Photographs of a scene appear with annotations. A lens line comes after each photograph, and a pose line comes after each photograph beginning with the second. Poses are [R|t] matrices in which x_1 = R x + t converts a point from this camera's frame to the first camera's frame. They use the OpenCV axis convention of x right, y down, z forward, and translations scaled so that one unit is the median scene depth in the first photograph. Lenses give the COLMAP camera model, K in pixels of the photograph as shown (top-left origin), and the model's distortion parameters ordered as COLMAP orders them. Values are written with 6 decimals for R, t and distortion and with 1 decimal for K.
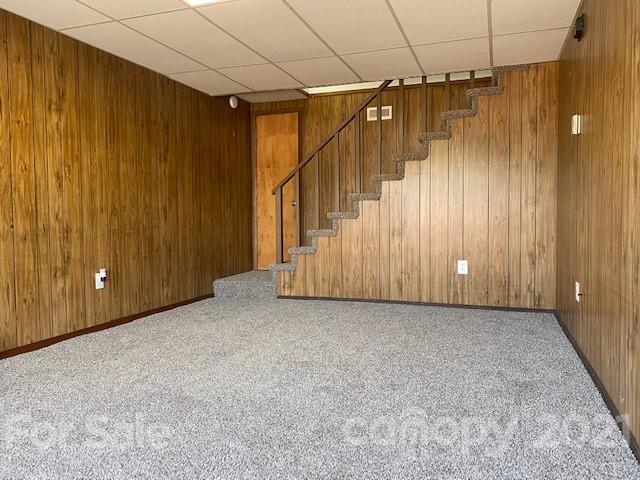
lens RADIAL K [[491.1, 0, 320.0], [0, 491.1, 240.0], [0, 0, 1]] dist [0.050499, -0.061072]
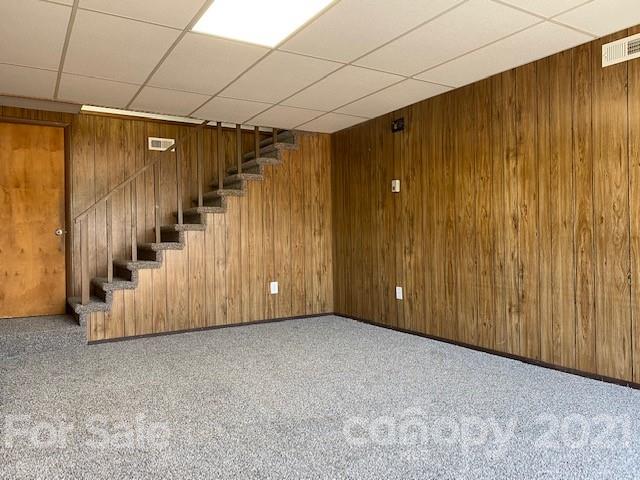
lens RADIAL K [[491.1, 0, 320.0], [0, 491.1, 240.0], [0, 0, 1]] dist [0.050499, -0.061072]
pose [[0.613350, -0.009368, 0.789756, -0.562259], [0.050546, 0.998345, -0.027414, -0.021313], [-0.788192, 0.056733, 0.612808, 0.162480]]
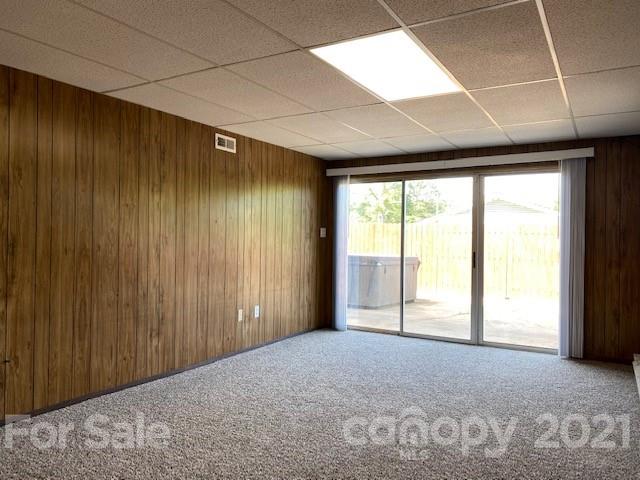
lens RADIAL K [[491.1, 0, 320.0], [0, 491.1, 240.0], [0, 0, 1]] dist [0.050499, -0.061072]
pose [[-0.986651, -0.007756, 0.162662, -0.374802], [0.000527, 0.998708, 0.050813, -0.067582], [-0.162846, 0.050220, -0.985373, 0.648669]]
